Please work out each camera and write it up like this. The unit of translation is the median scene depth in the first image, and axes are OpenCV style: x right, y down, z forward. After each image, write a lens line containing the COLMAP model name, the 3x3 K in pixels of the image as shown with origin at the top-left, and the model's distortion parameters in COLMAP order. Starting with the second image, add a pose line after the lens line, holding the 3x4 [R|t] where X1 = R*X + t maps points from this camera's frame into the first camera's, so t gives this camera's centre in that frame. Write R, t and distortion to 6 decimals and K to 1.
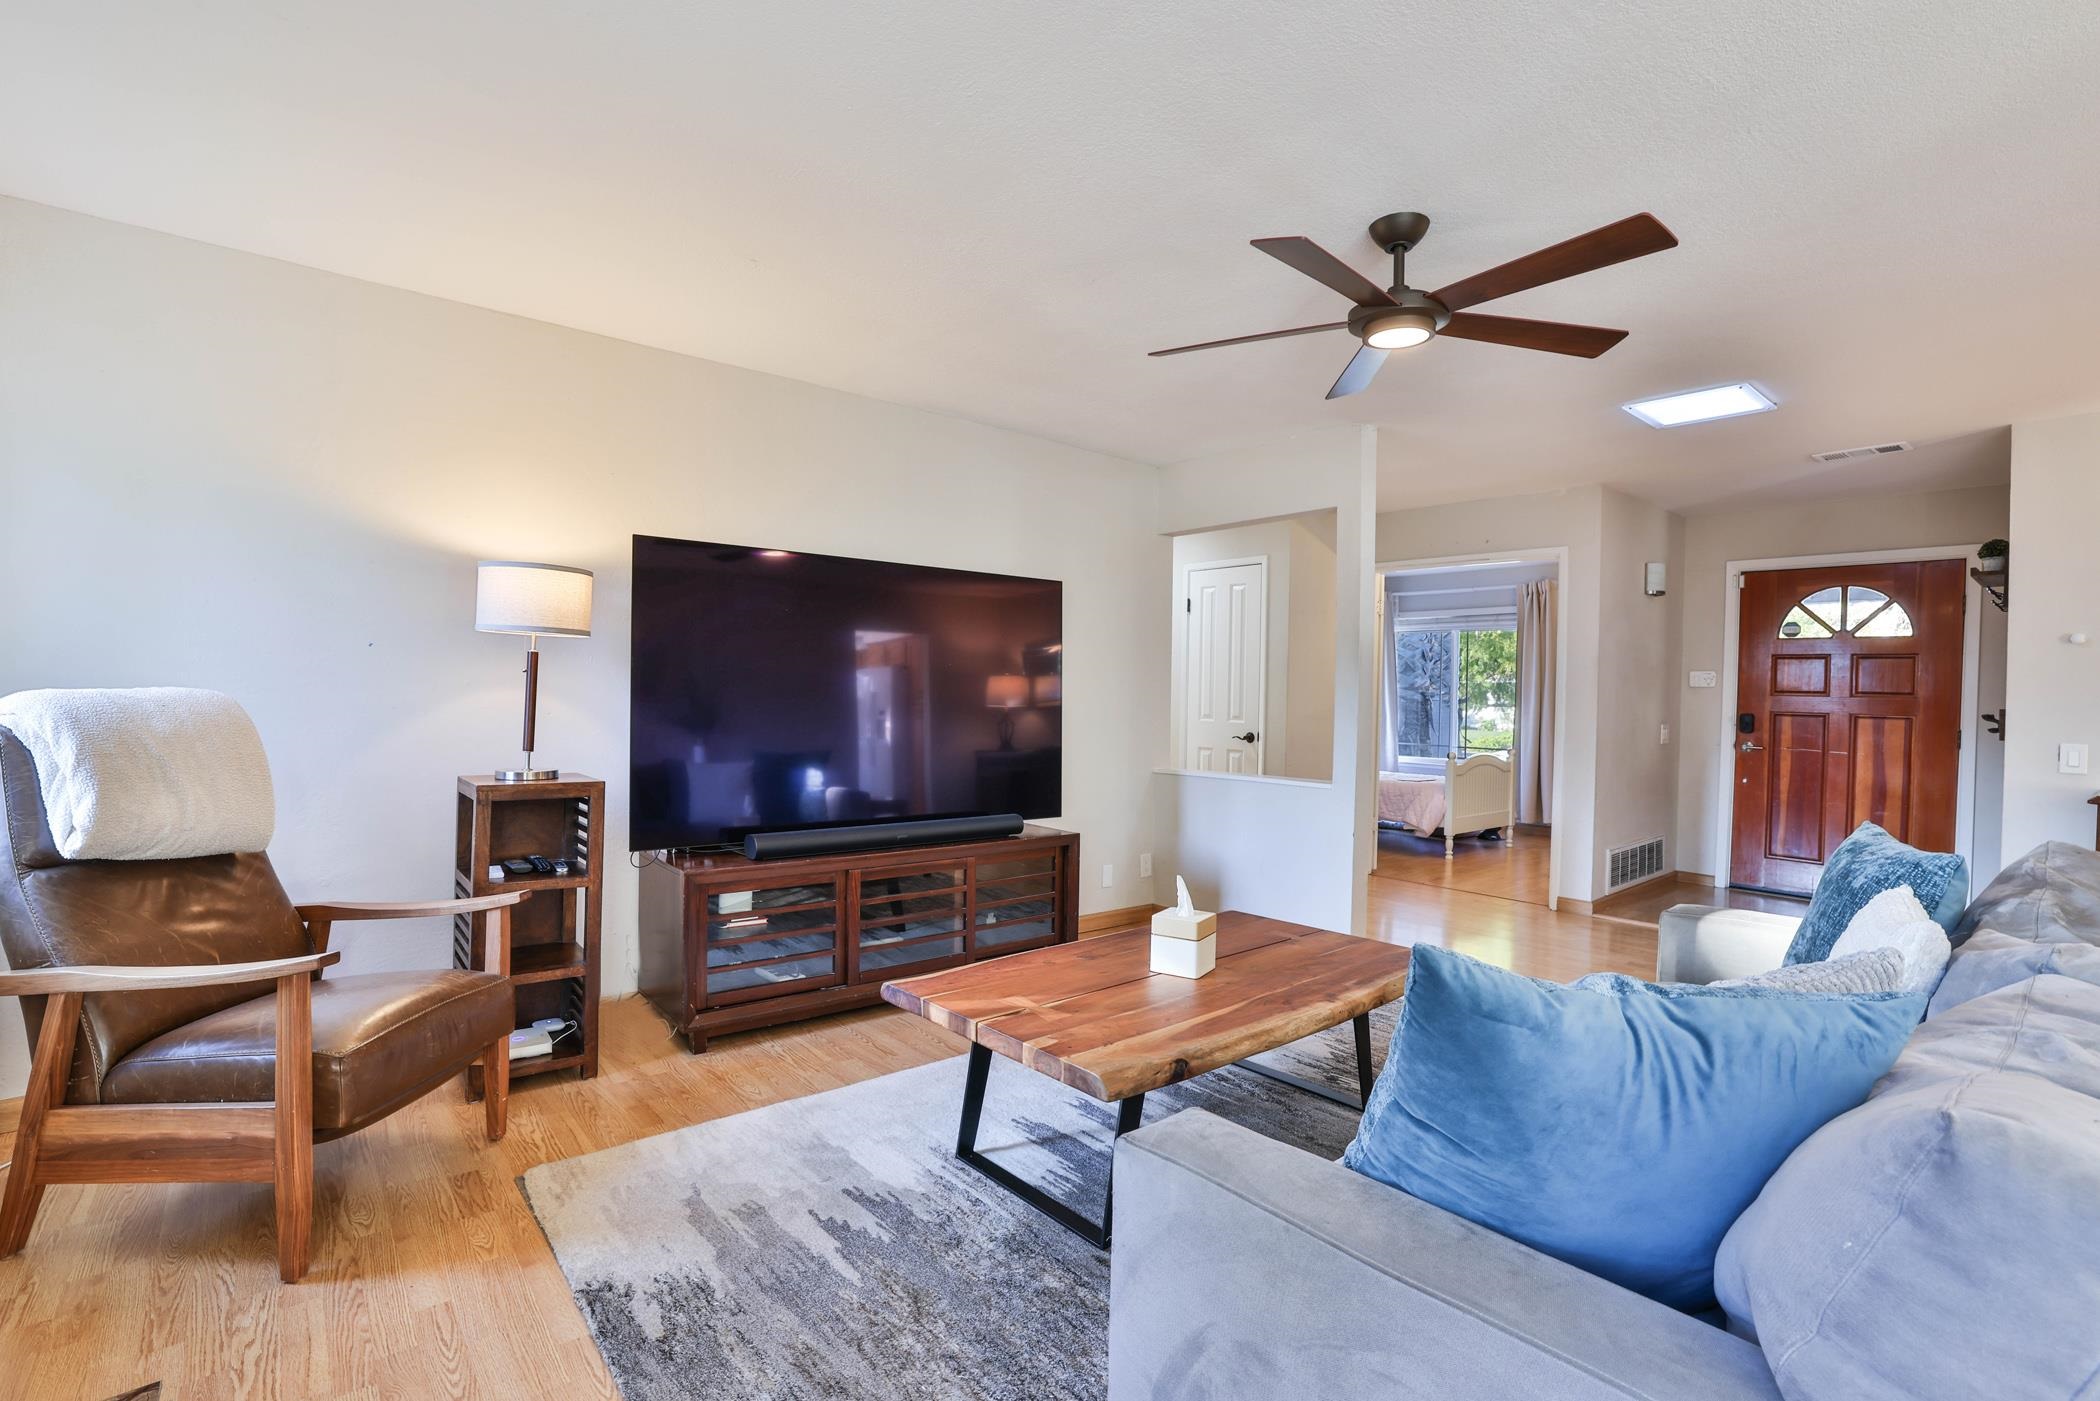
lens RADIAL K [[945.9, 0, 1050.0], [0, 945.9, 709.9], [0, 0, 1]] dist [-0.032308, 0.005213]
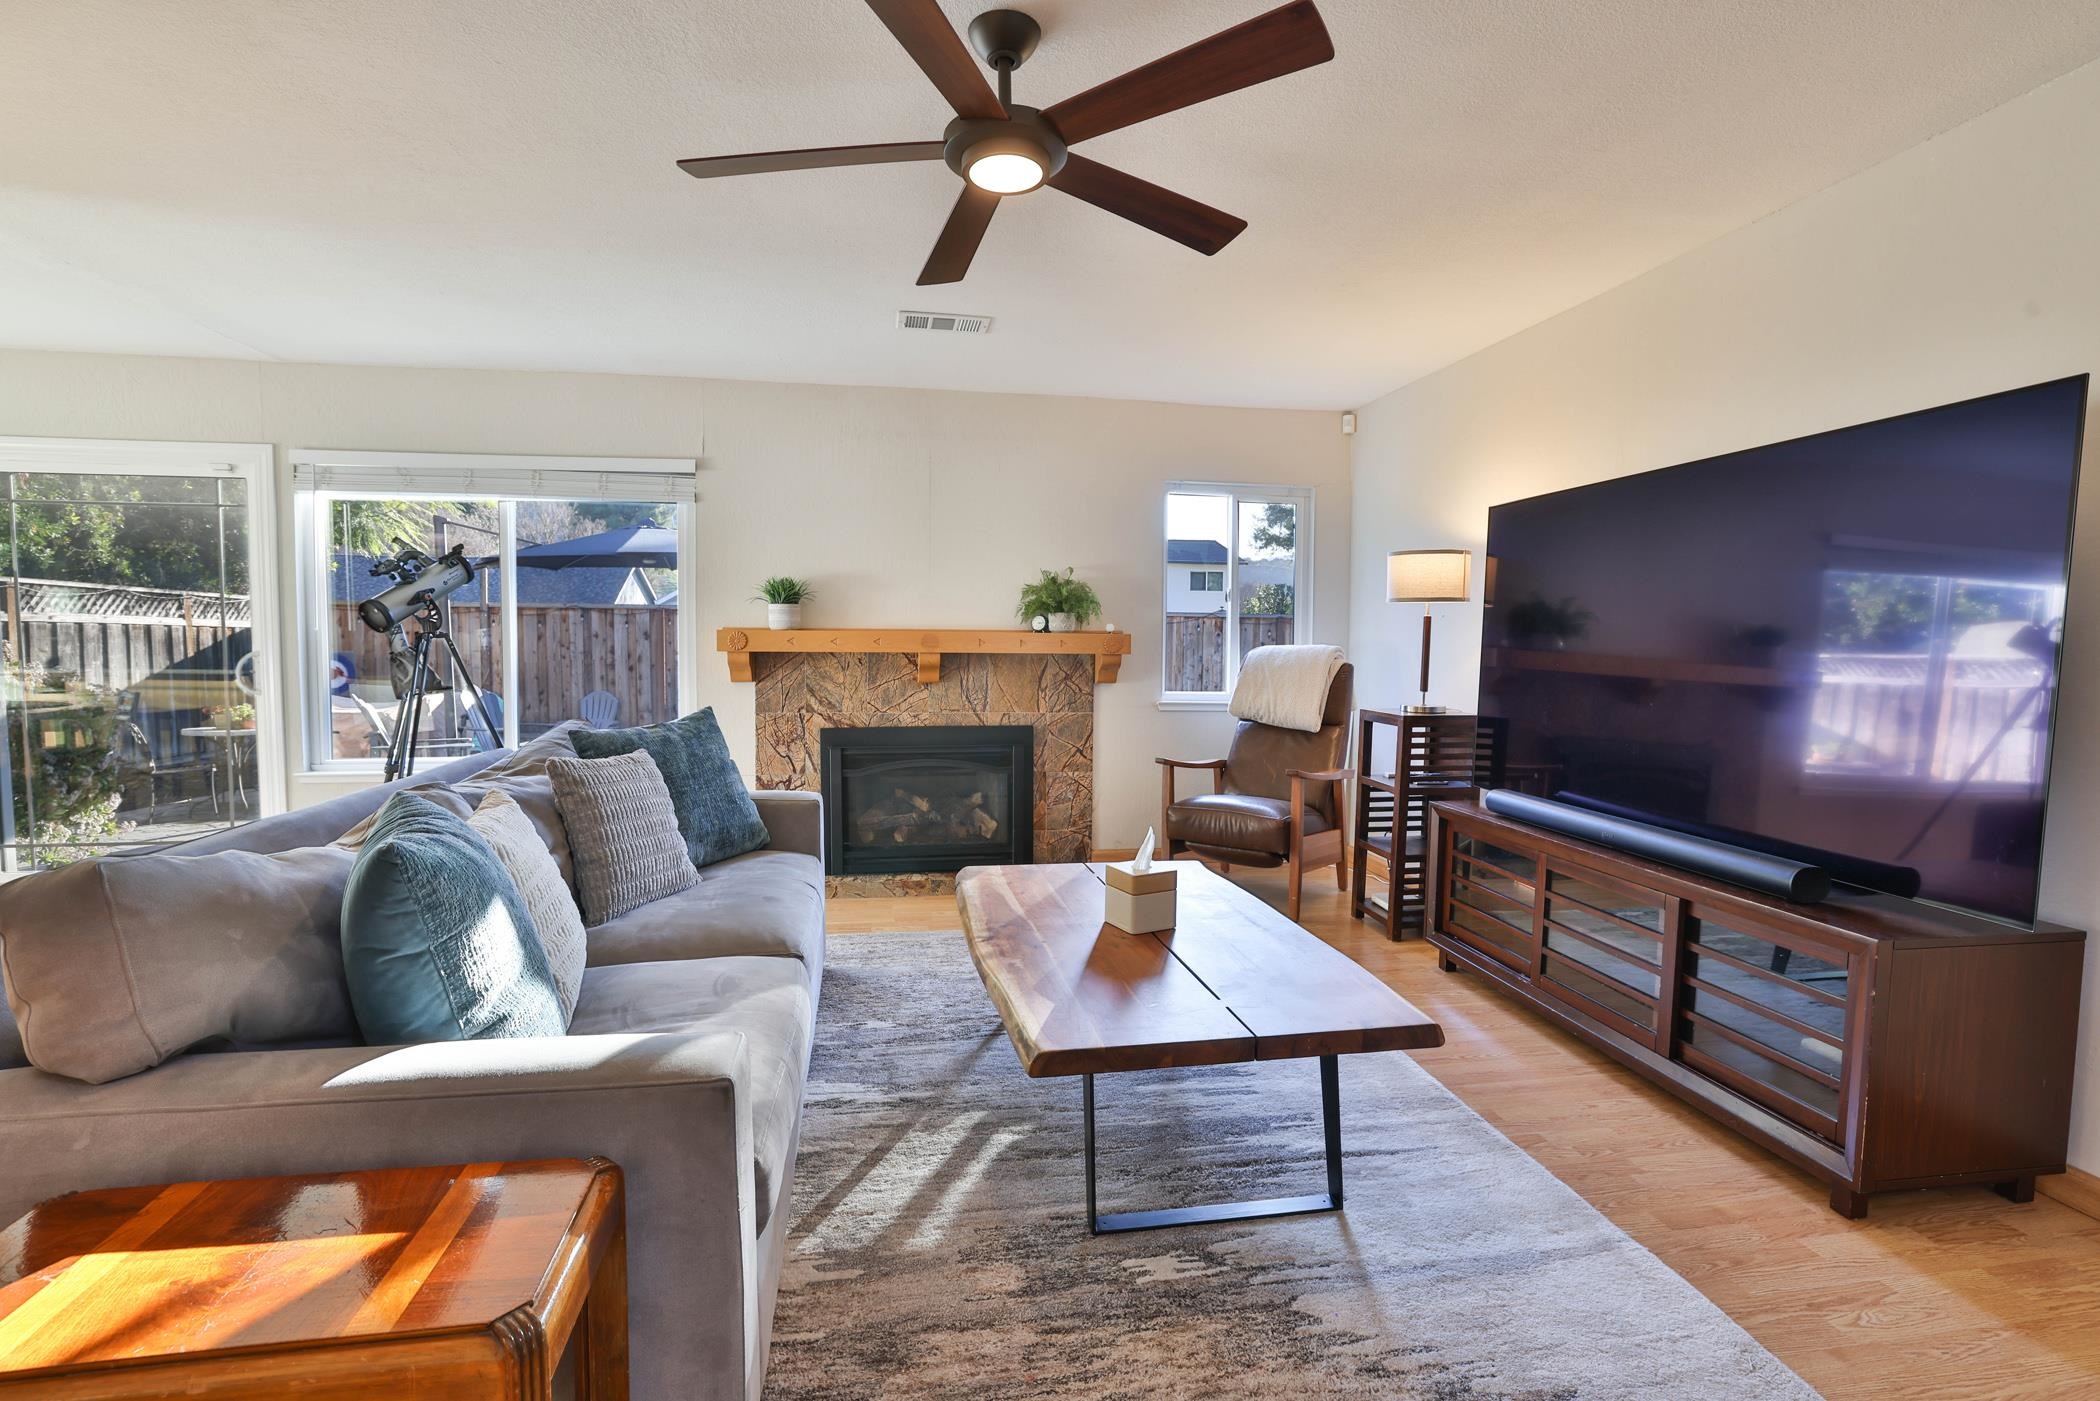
lens RADIAL K [[945.9, 0, 1042.1], [0, 945.9, 702.0], [0, 0, 1]] dist [-0.032308, 0.005213]
pose [[-0.512338, 0.022559, -0.858487, 0.875679], [-0.029095, 0.998625, 0.043606, 0.016150], [0.858291, 0.047319, -0.510978, 1.206913]]
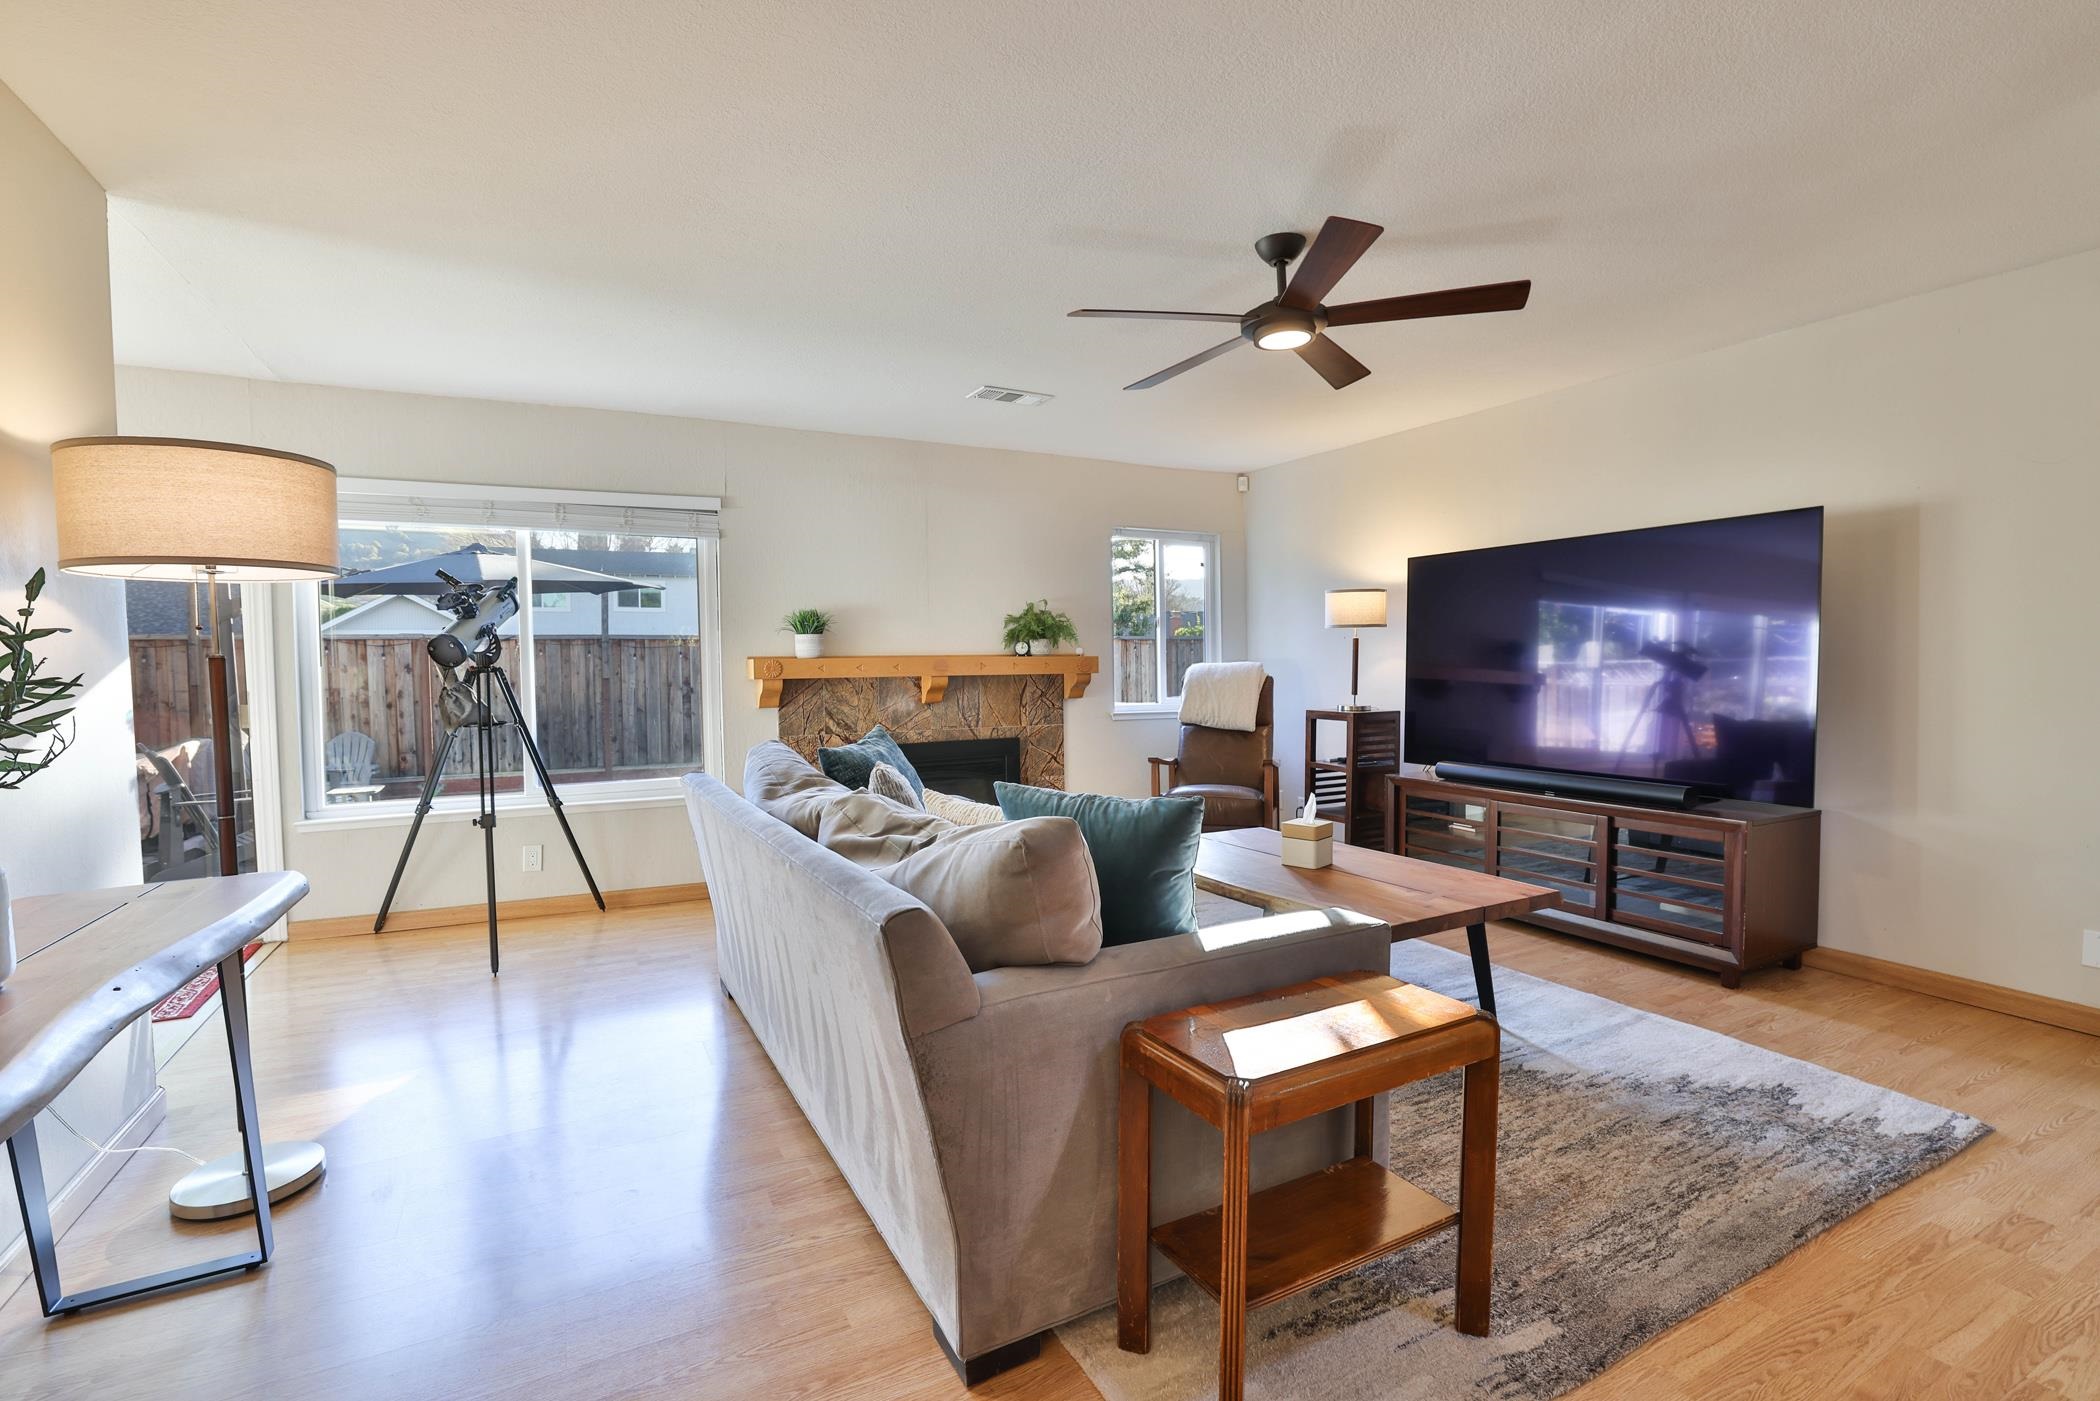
lens RADIAL K [[945.9, 0, 1040.5], [0, 945.9, 705.8], [0, 0, 1]] dist [-0.032308, 0.005213]
pose [[-0.217446, 0.020095, -0.975866, 1.313103], [-0.000019, 0.999788, 0.020592, 0.027898], [0.976072, 0.004496, -0.217399, 0.797728]]
